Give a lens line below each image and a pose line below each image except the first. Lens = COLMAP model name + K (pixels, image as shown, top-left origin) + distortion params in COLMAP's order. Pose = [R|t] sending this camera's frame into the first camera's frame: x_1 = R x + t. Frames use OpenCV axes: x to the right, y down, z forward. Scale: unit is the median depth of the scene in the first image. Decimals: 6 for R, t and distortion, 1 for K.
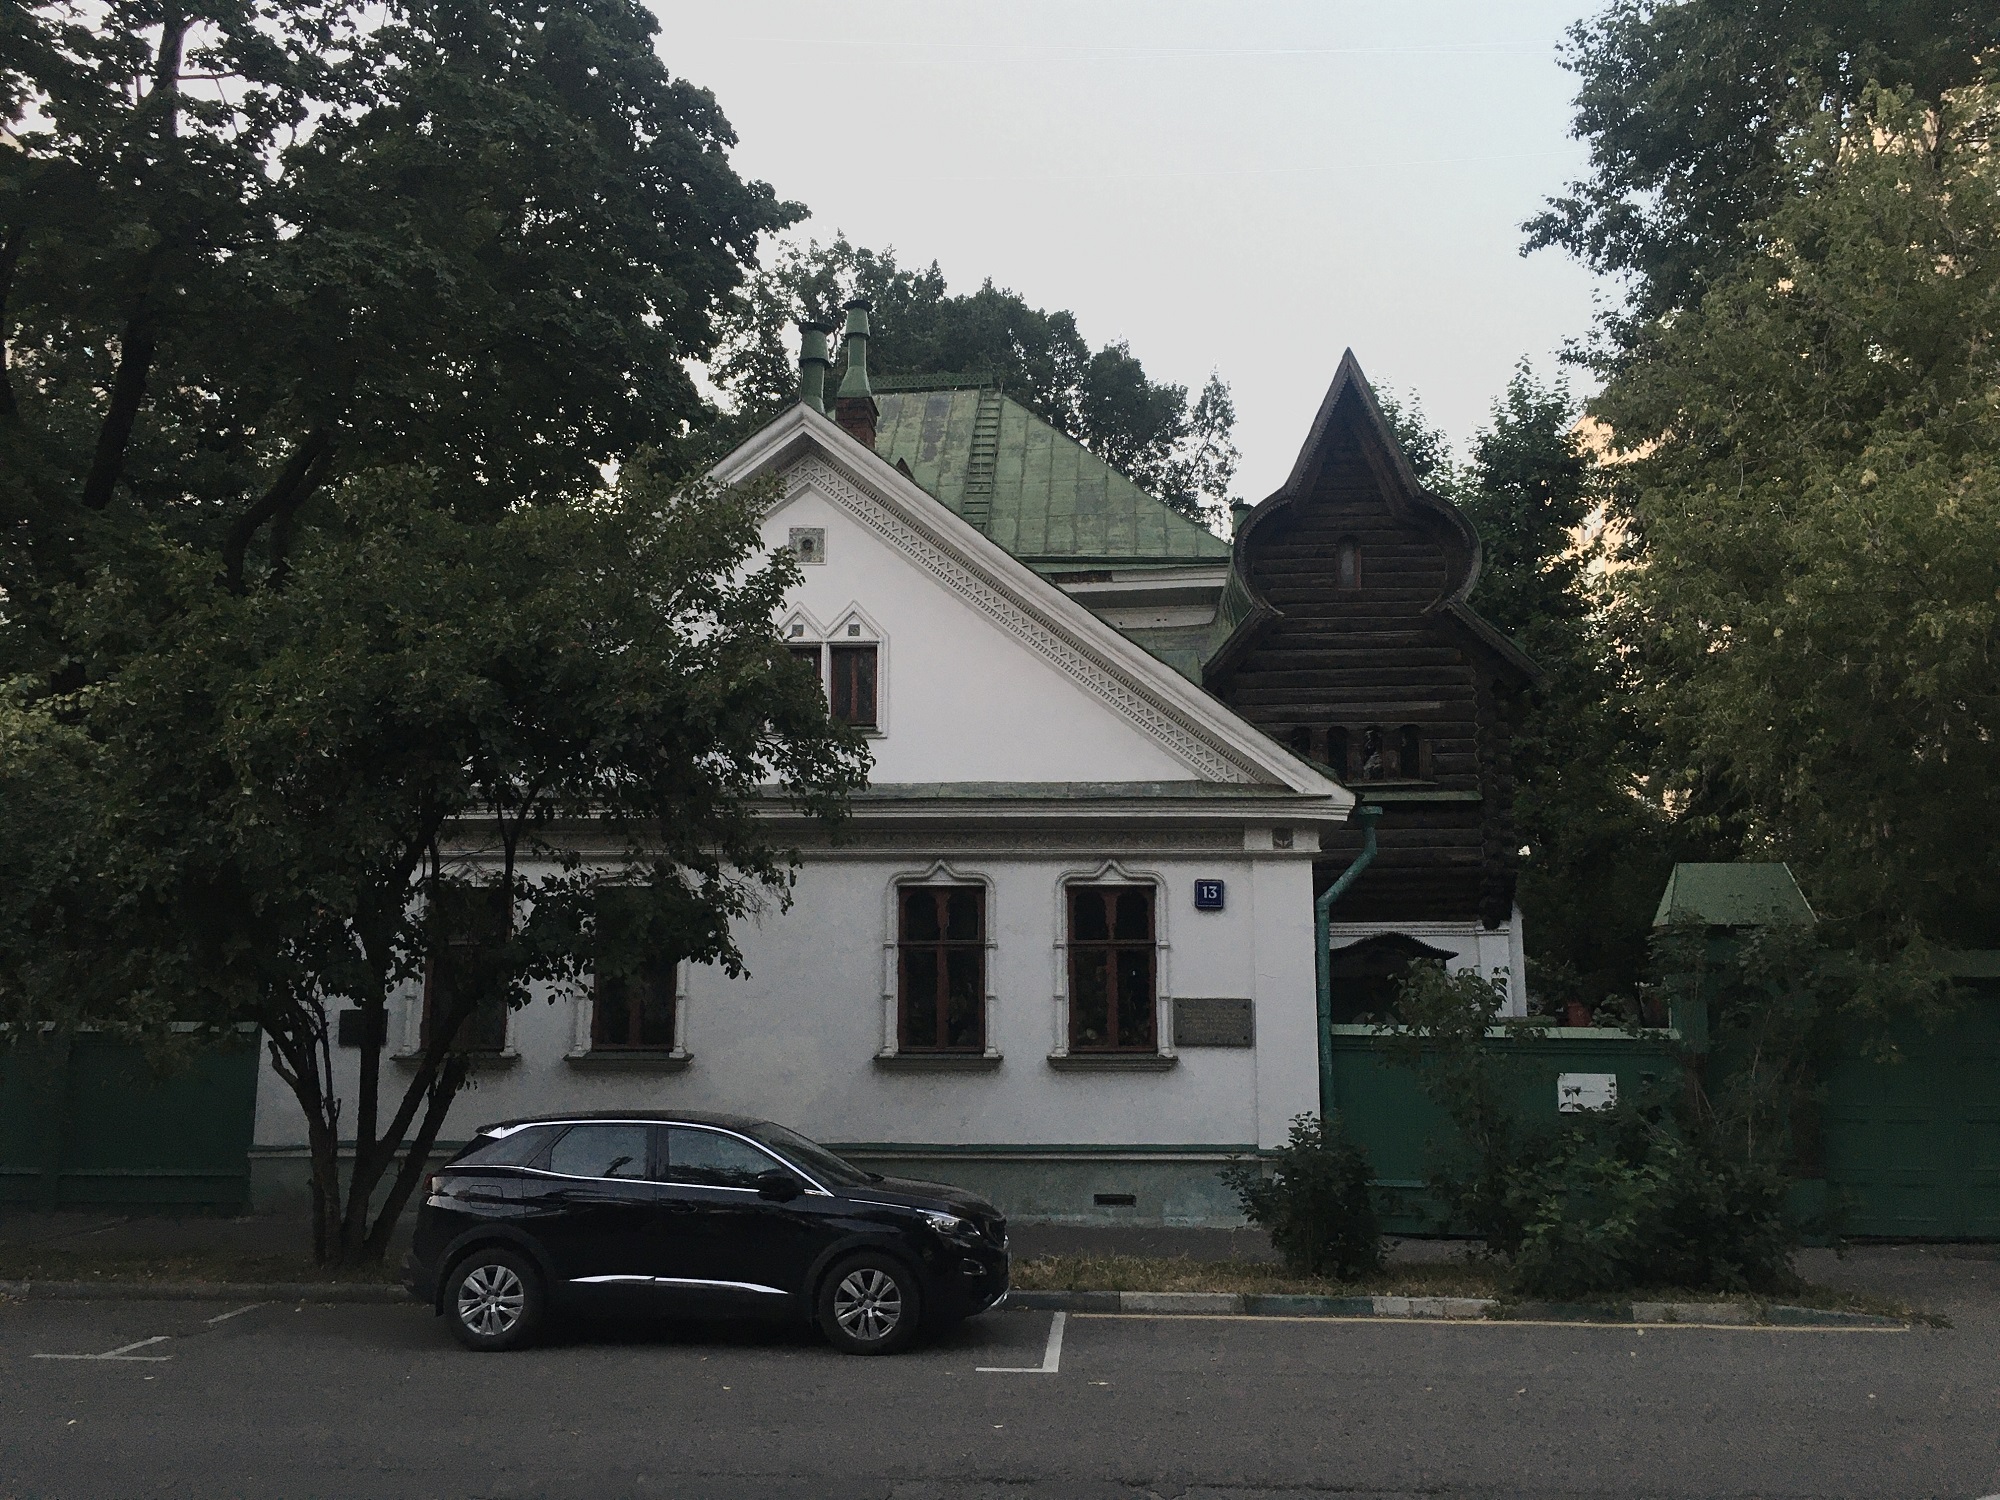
lens RADIAL K [[1692.3, 0, 1000.0], [0, 1692.3, 750.0], [0, 0, 1]] dist [0.082959, -0.110276]
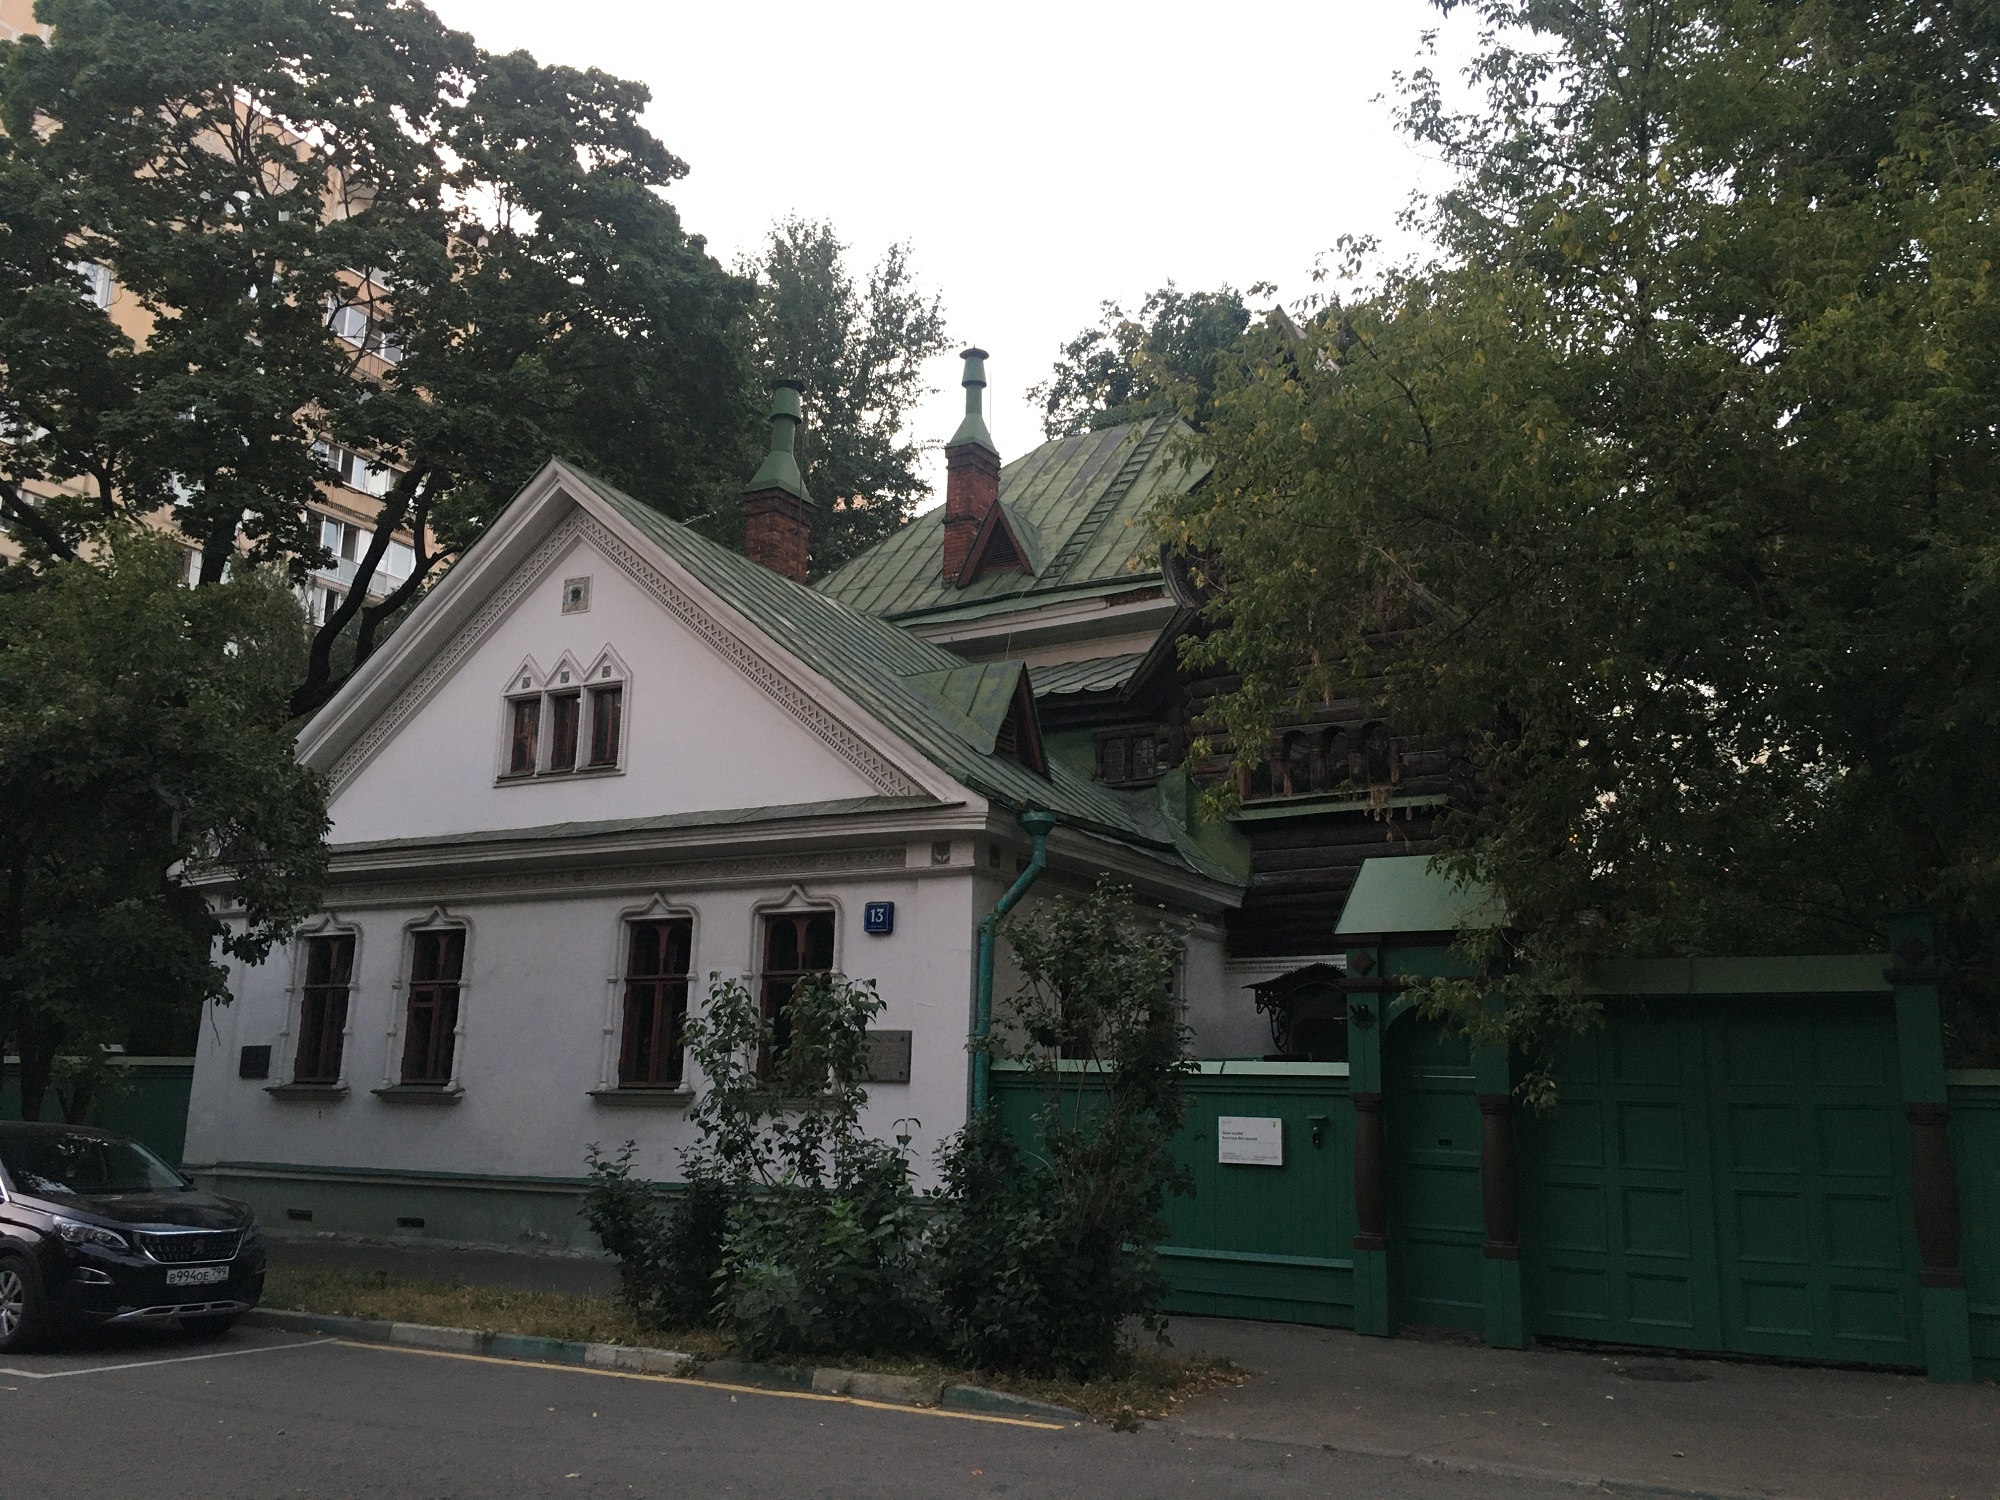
lens RADIAL K [[1692.3, 0, 1000.0], [0, 1692.3, 750.0], [0, 0, 1]] dist [0.082959, -0.110276]
pose [[0.897045, -0.076537, -0.435261, 0.590286], [0.056945, 0.996697, -0.057902, 0.050874], [0.438255, 0.027154, 0.898441, 0.193345]]
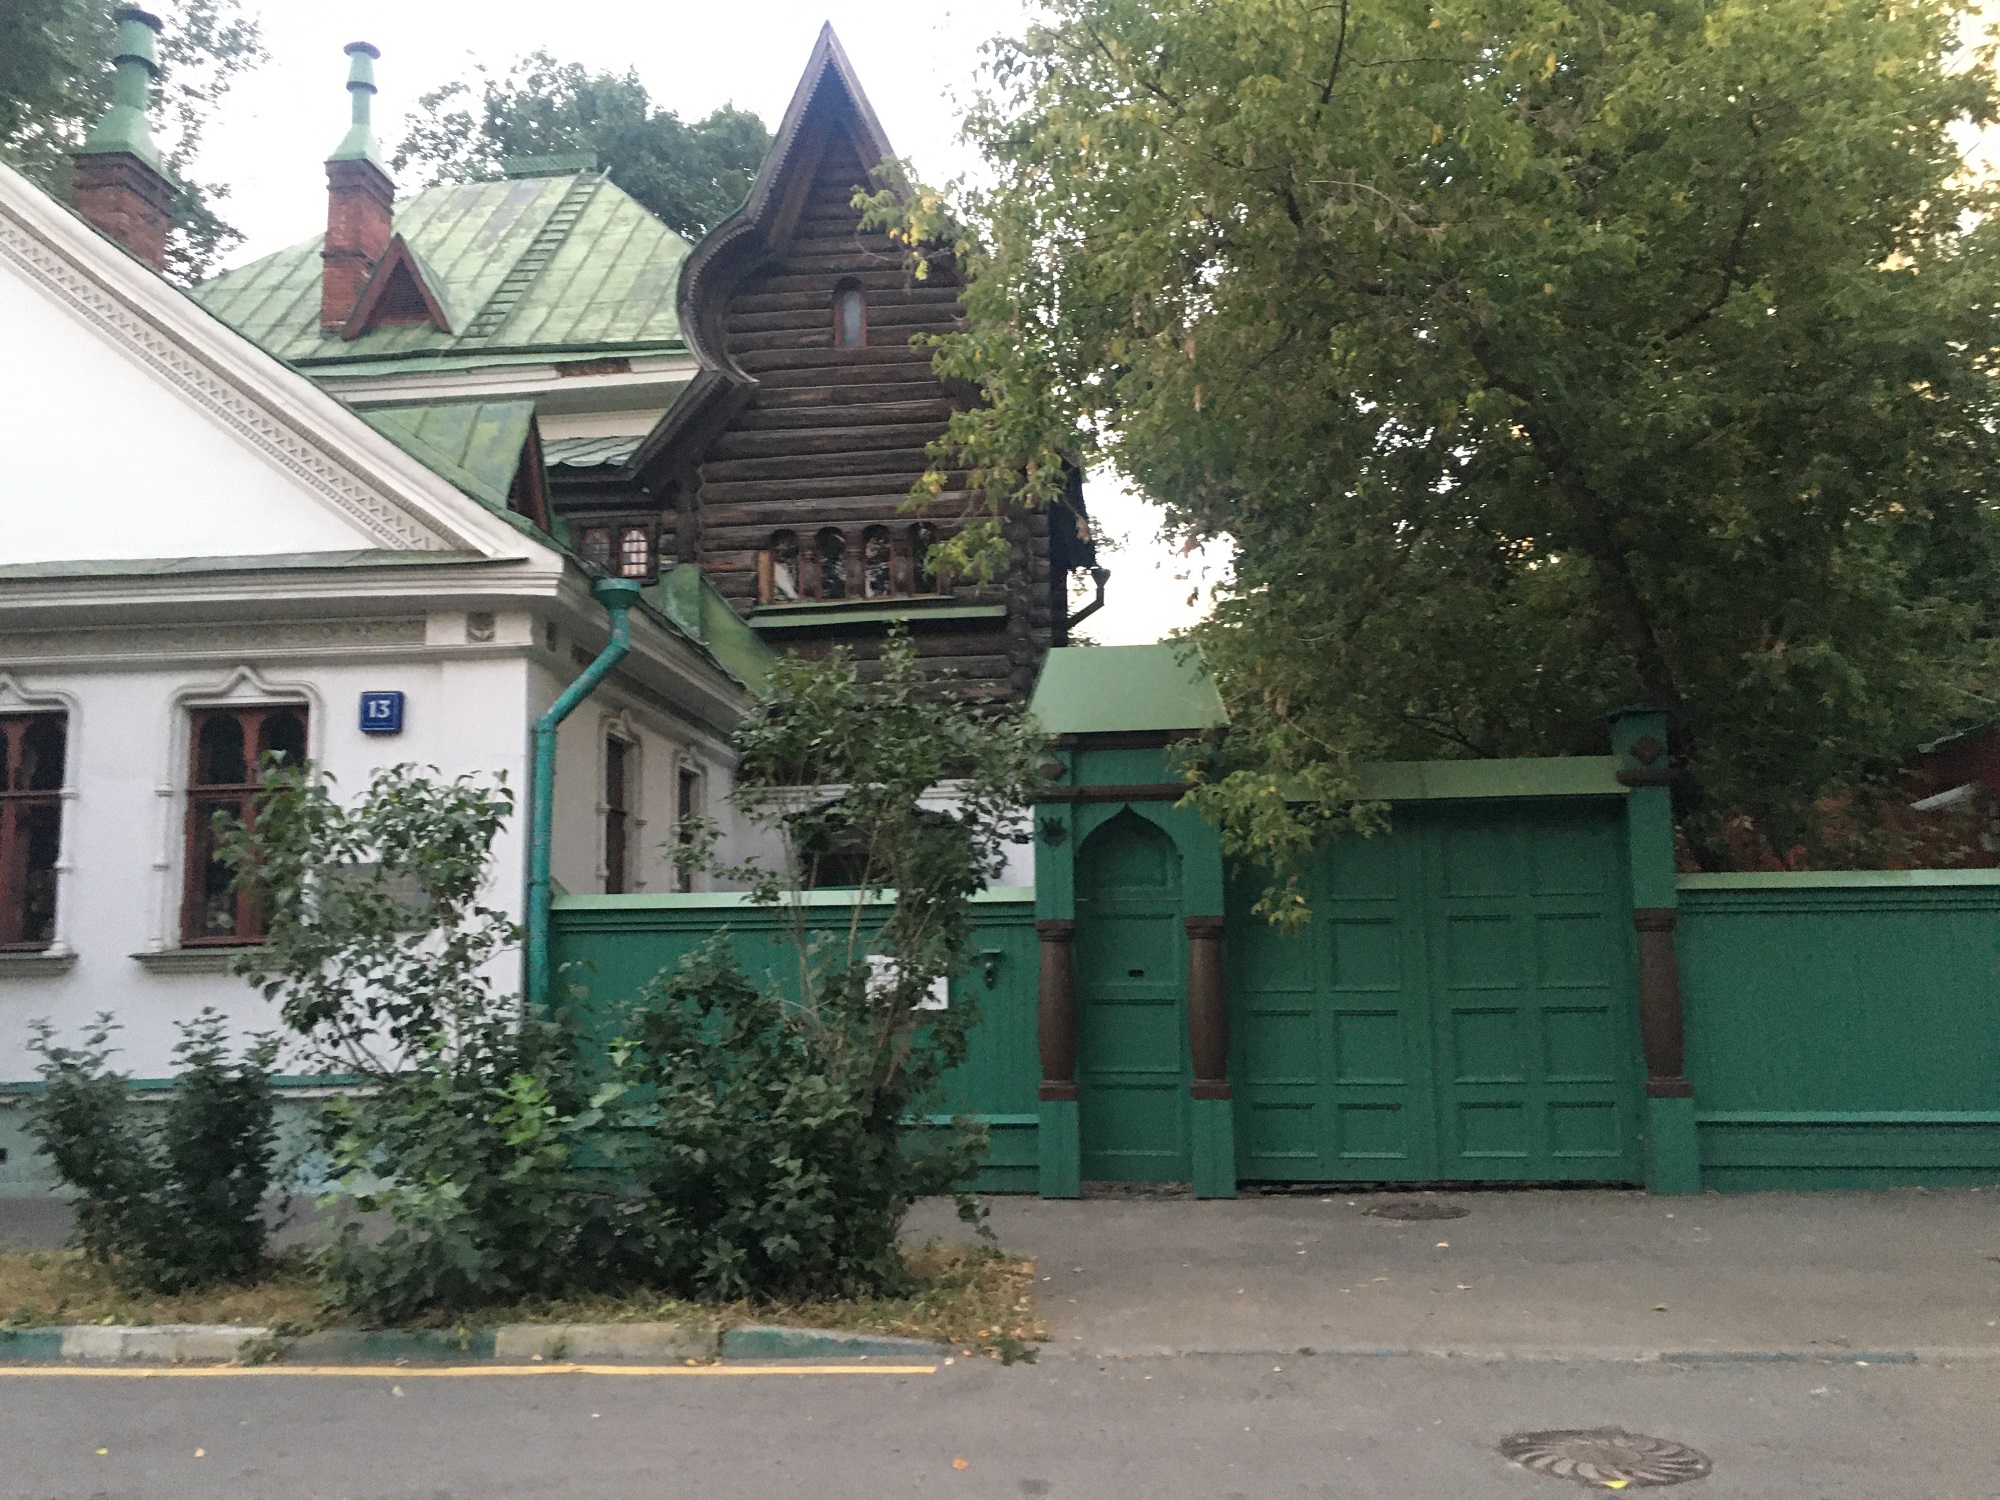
lens RADIAL K [[1692.3, 0, 1000.0], [0, 1692.3, 750.0], [0, 0, 1]] dist [0.082959, -0.110276]
pose [[0.999447, -0.023592, -0.023441, 0.387439], [0.024391, 0.999110, 0.034413, 0.082233], [0.022608, -0.034966, 0.999133, 0.314035]]
